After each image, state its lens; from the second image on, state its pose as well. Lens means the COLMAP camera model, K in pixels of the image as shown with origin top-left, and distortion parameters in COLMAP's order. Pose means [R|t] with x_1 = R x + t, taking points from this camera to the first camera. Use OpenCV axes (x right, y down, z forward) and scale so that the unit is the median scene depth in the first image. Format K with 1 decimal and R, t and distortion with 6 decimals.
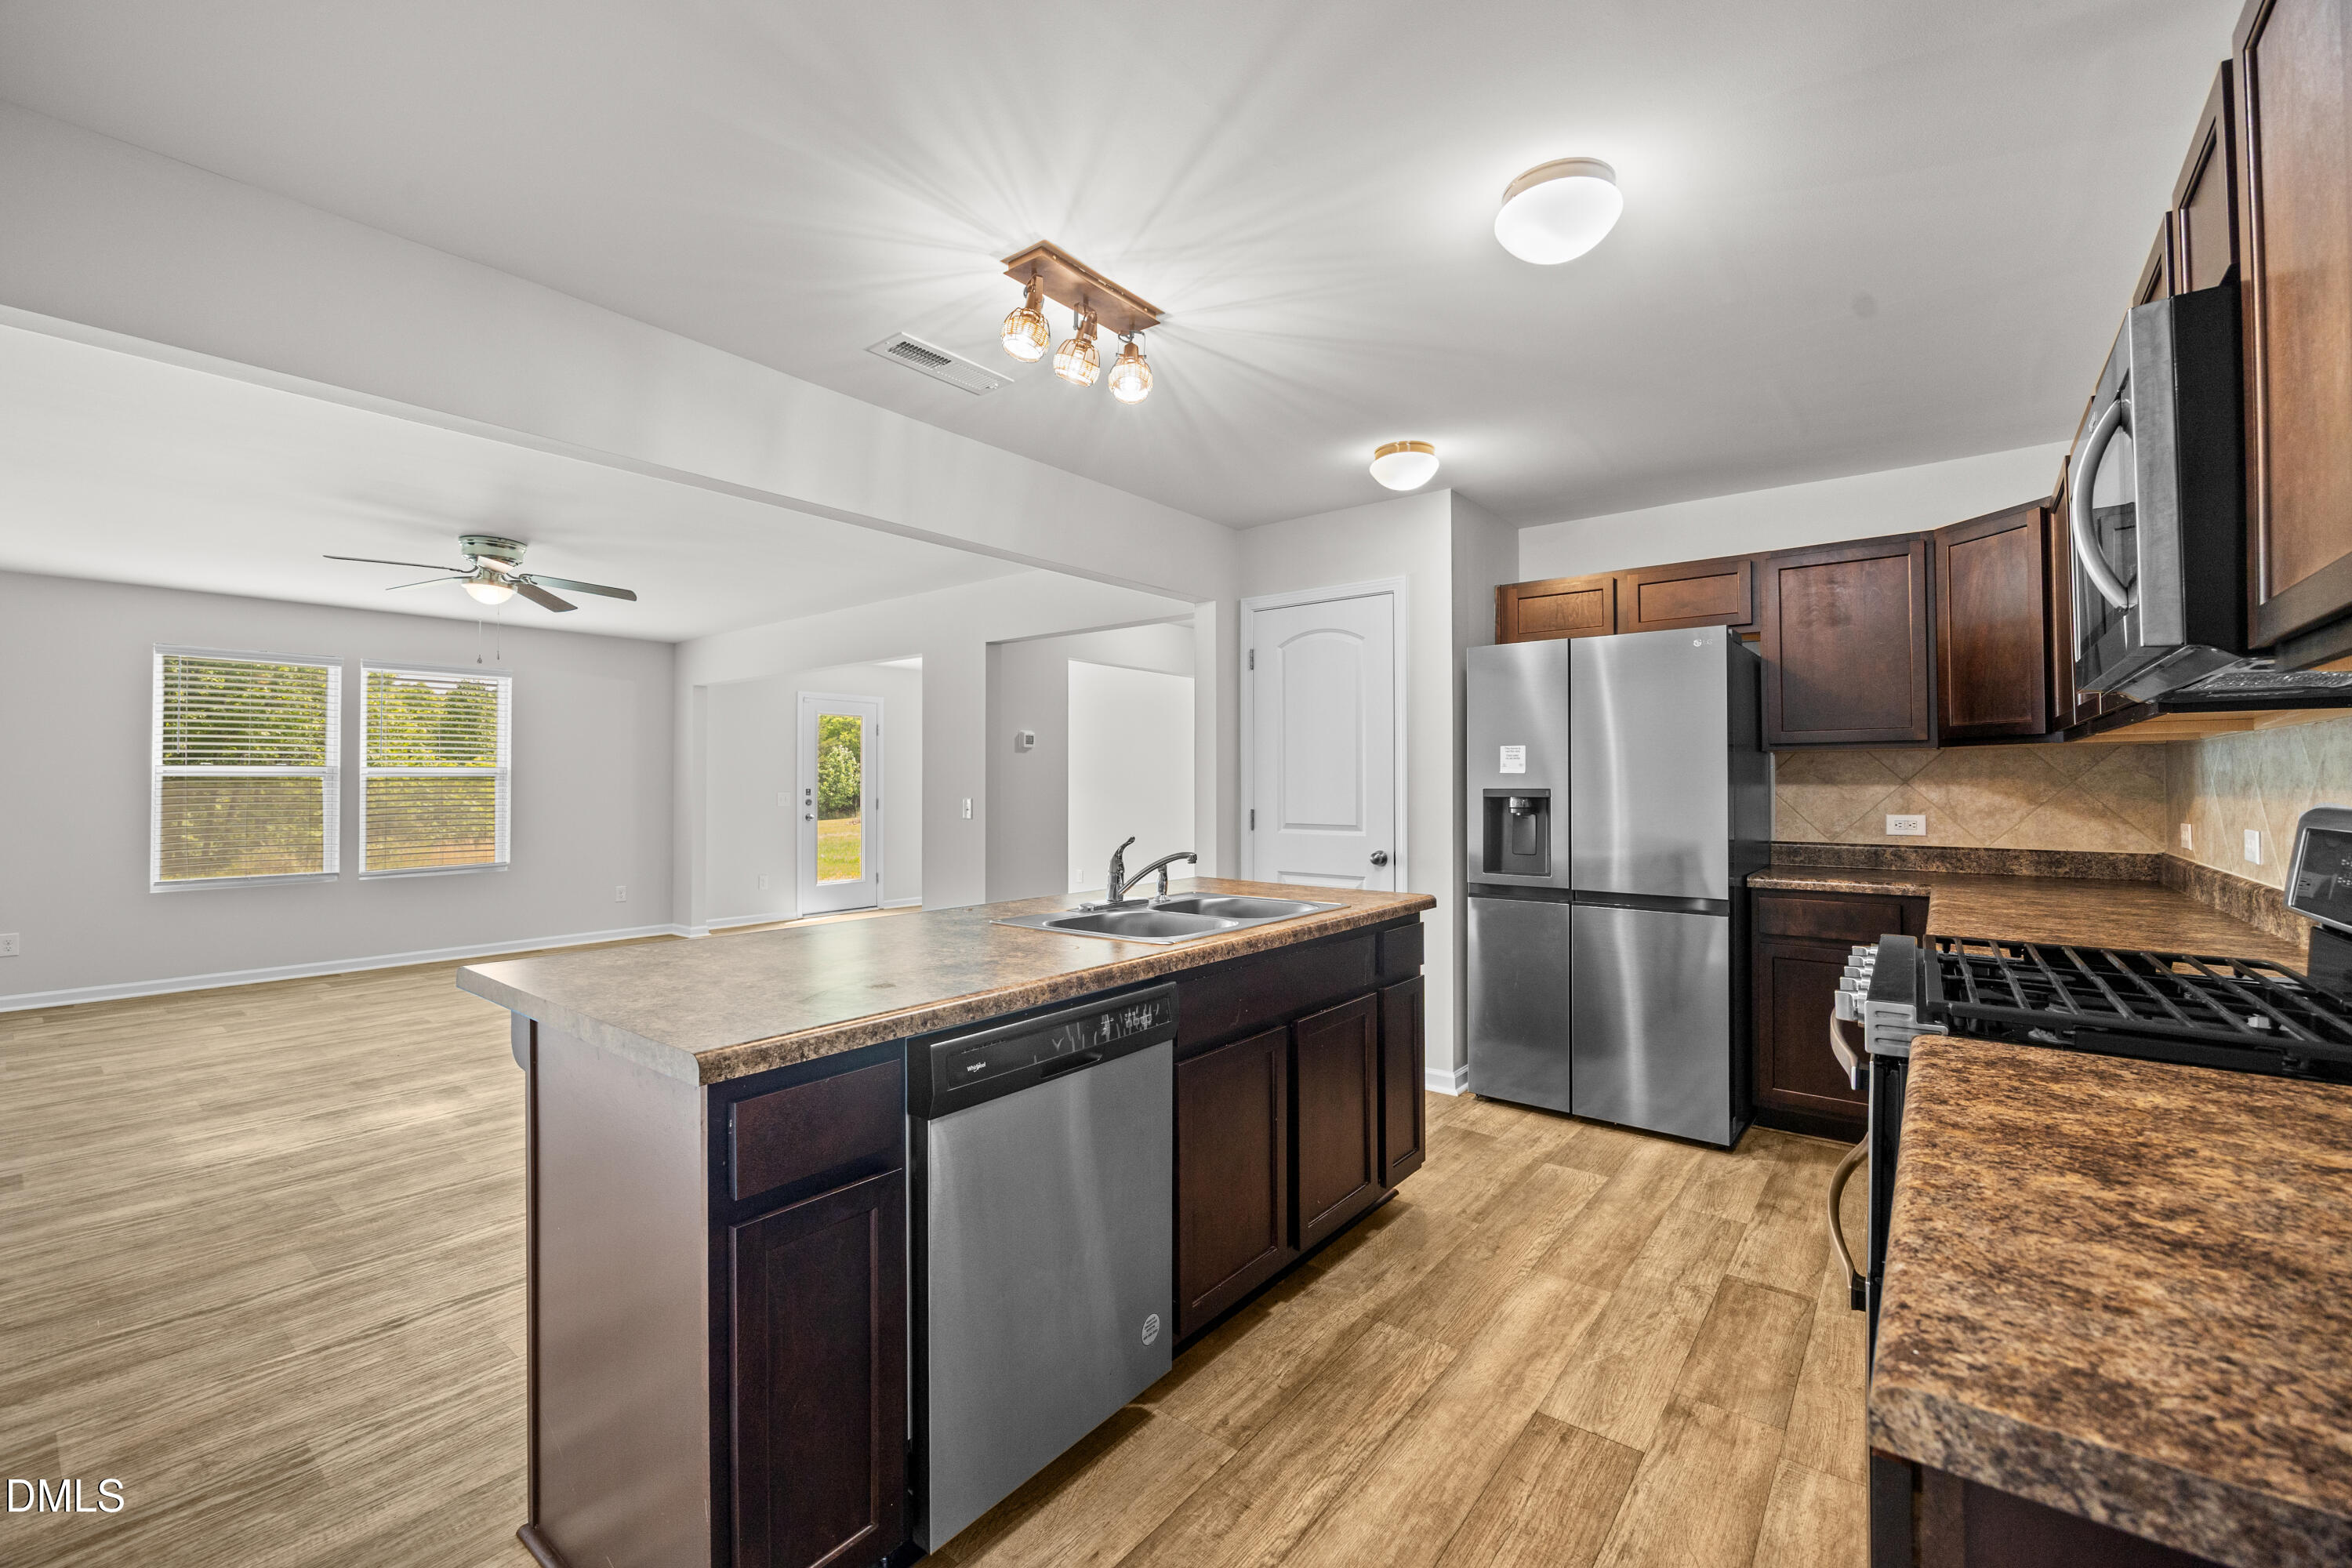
lens RADIAL K [[978.9, 0, 1175.0], [0, 978.9, 770.7], [0, 0, 1]] dist [-0.011446, 0.000053]
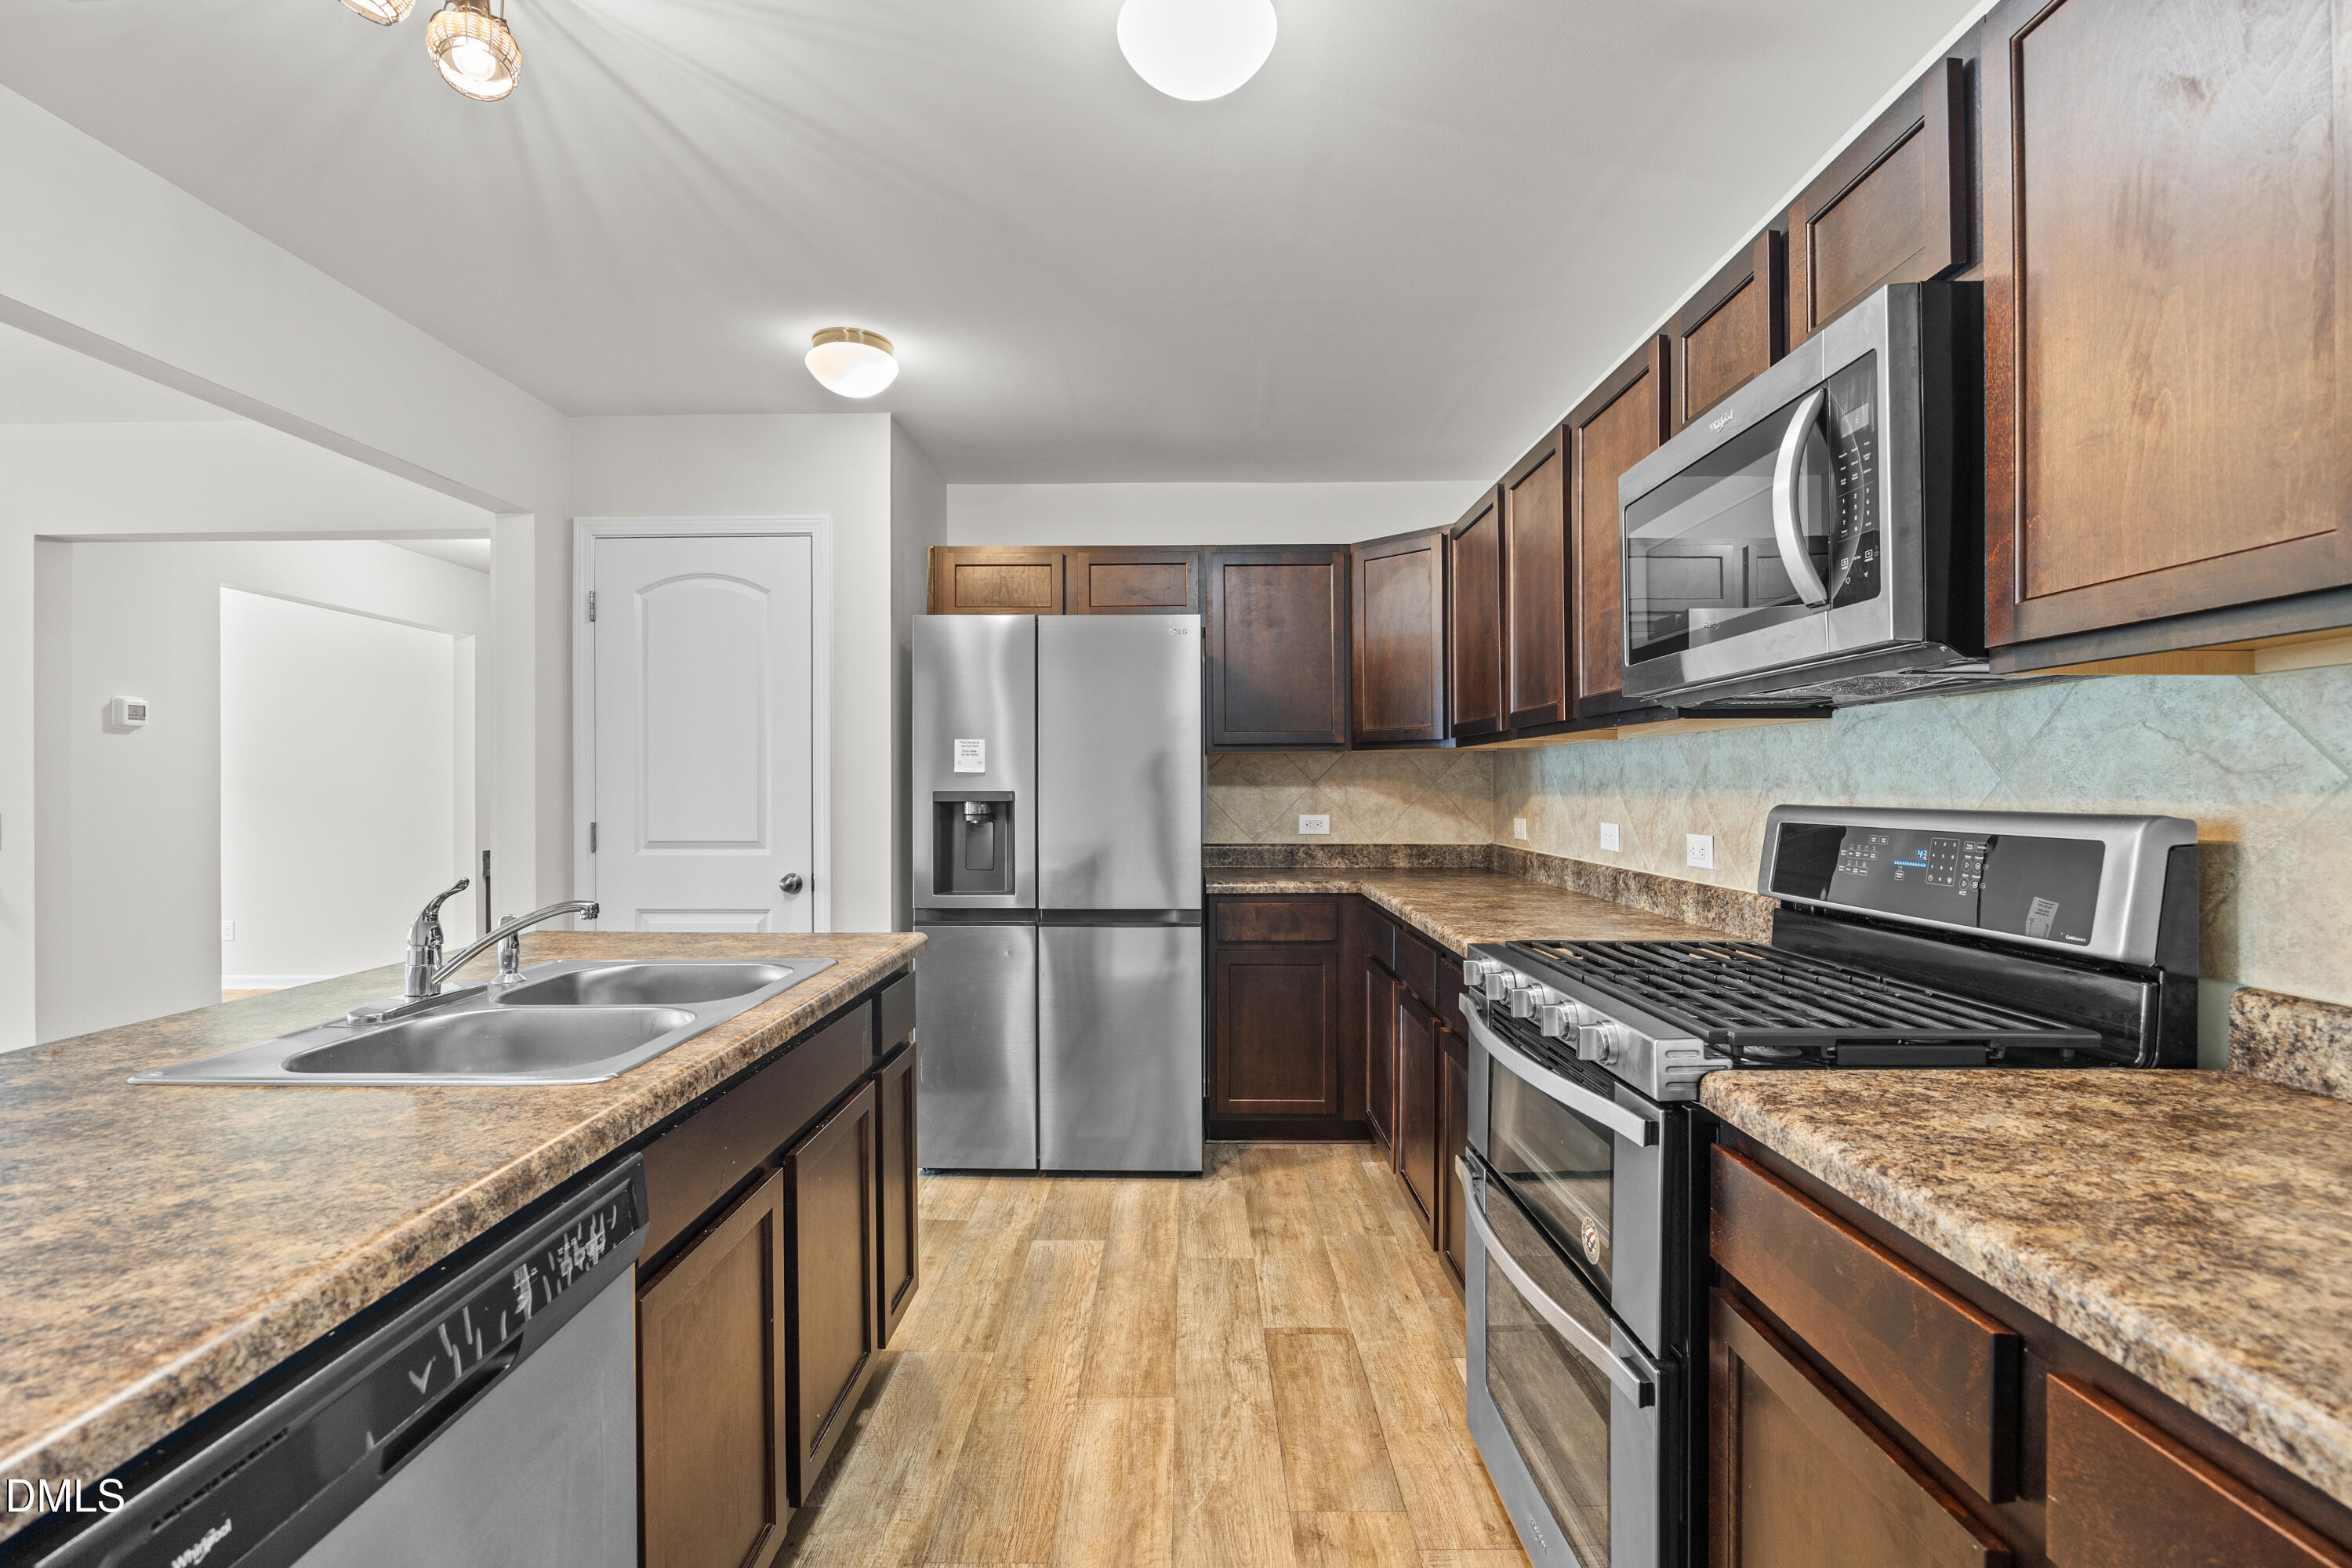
lens RADIAL K [[1049.9, 0, 1169.8], [0, 1049.9, 789.0], [0, 0, 1]] dist [-0.009825, -0.000760]
pose [[0.790549, -0.002997, 0.612392, -0.074249], [-0.006544, 0.999890, 0.013341, 0.004137], [-0.612364, -0.014554, 0.790442, 0.228364]]
